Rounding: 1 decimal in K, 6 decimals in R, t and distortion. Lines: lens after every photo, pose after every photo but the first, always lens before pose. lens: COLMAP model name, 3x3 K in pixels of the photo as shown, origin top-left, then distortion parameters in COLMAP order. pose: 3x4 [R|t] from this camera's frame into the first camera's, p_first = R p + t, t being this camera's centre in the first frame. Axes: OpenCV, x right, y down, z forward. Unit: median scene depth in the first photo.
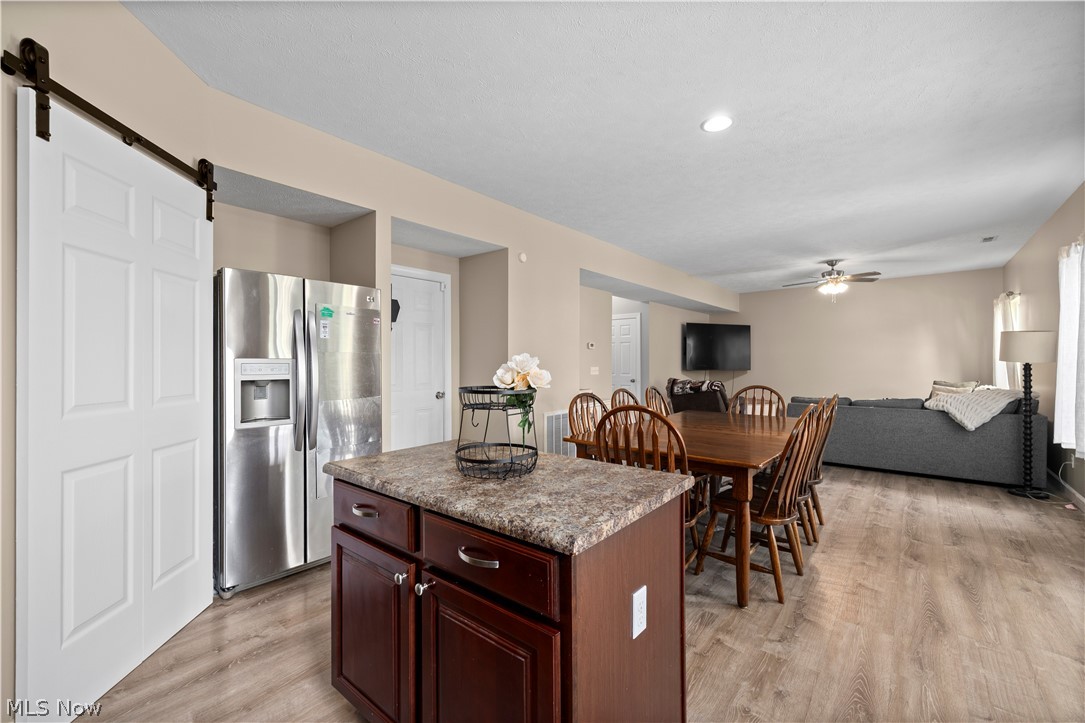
lens RADIAL K [[444.7, 0, 546.9], [0, 444.7, 362.4], [0, 0, 1]] dist [0.001296, 0.000791]
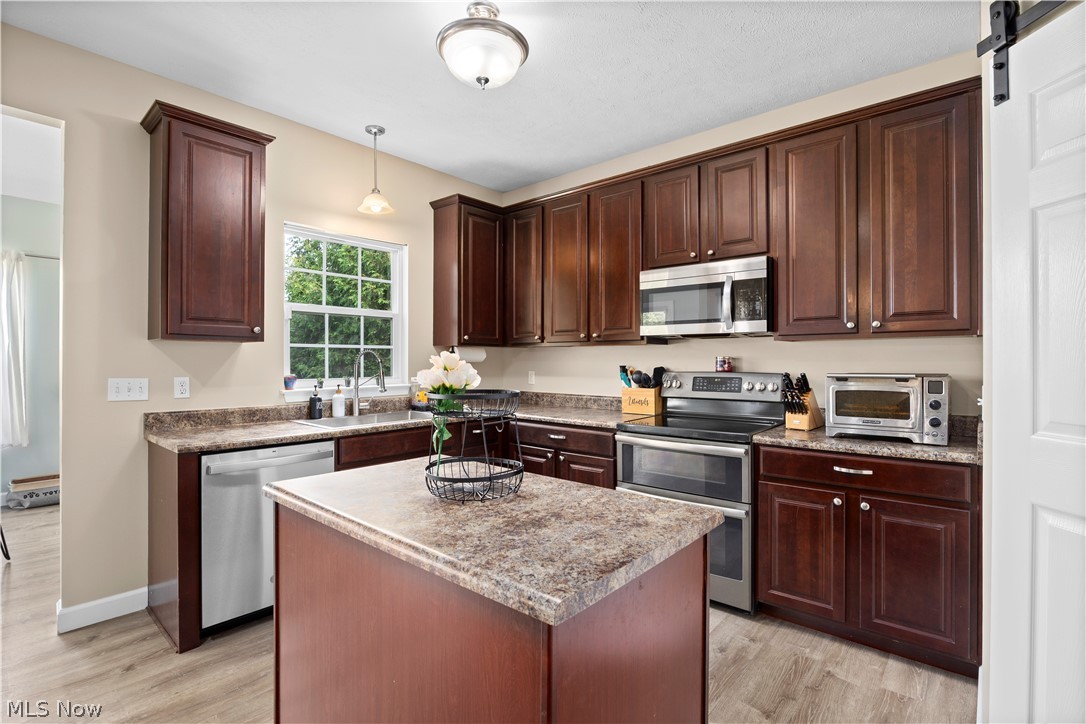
lens RADIAL K [[506.6, 0, 543.1], [0, 506.6, 360.3], [0, 0, 1]] dist [-0.016852, 0.002603]
pose [[-0.999478, 0.003088, 0.032152, 0.120385], [0.003003, 0.999992, -0.002702, -0.002005], [-0.032160, -0.002604, -0.999479, 1.396805]]
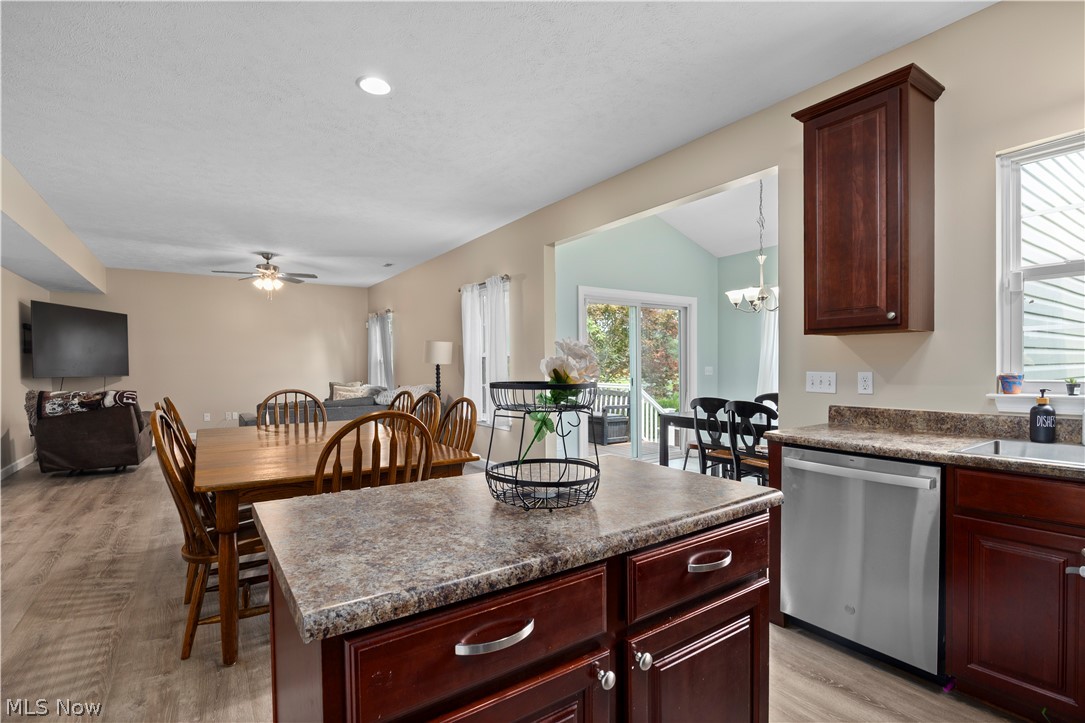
lens RADIAL K [[506.1, 0, 535.7], [0, 506.1, 381.0], [0, 0, 1]] dist [-0.016852, 0.002603]
pose [[0.297862, -0.022586, 0.954342, -0.418784], [0.005826, 0.999744, 0.021842, 0.030424], [-0.954591, -0.000946, 0.297917, 0.374583]]
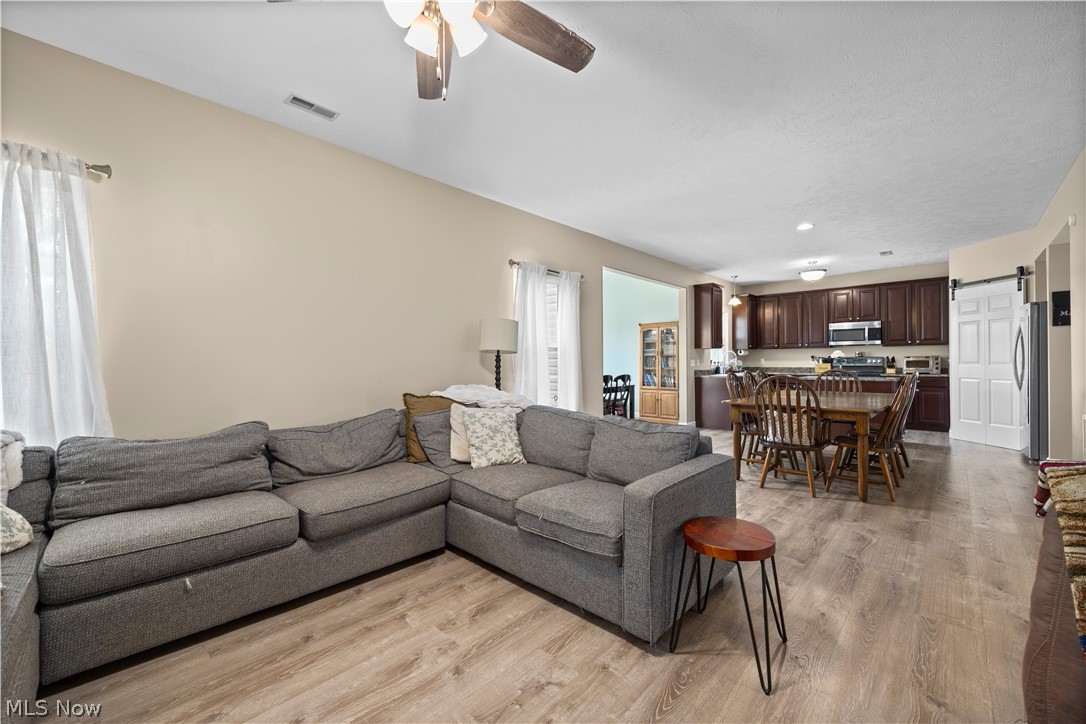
lens RADIAL K [[433.3, 0, 543.3], [0, 433.3, 362.0], [0, 0, 1]] dist [0.001568, -0.000472]
pose [[-0.997206, 0.012539, 0.073641, 1.780578], [0.012667, 0.999919, 0.001278, 0.027412], [-0.073619, 0.002207, -0.997284, 3.466377]]
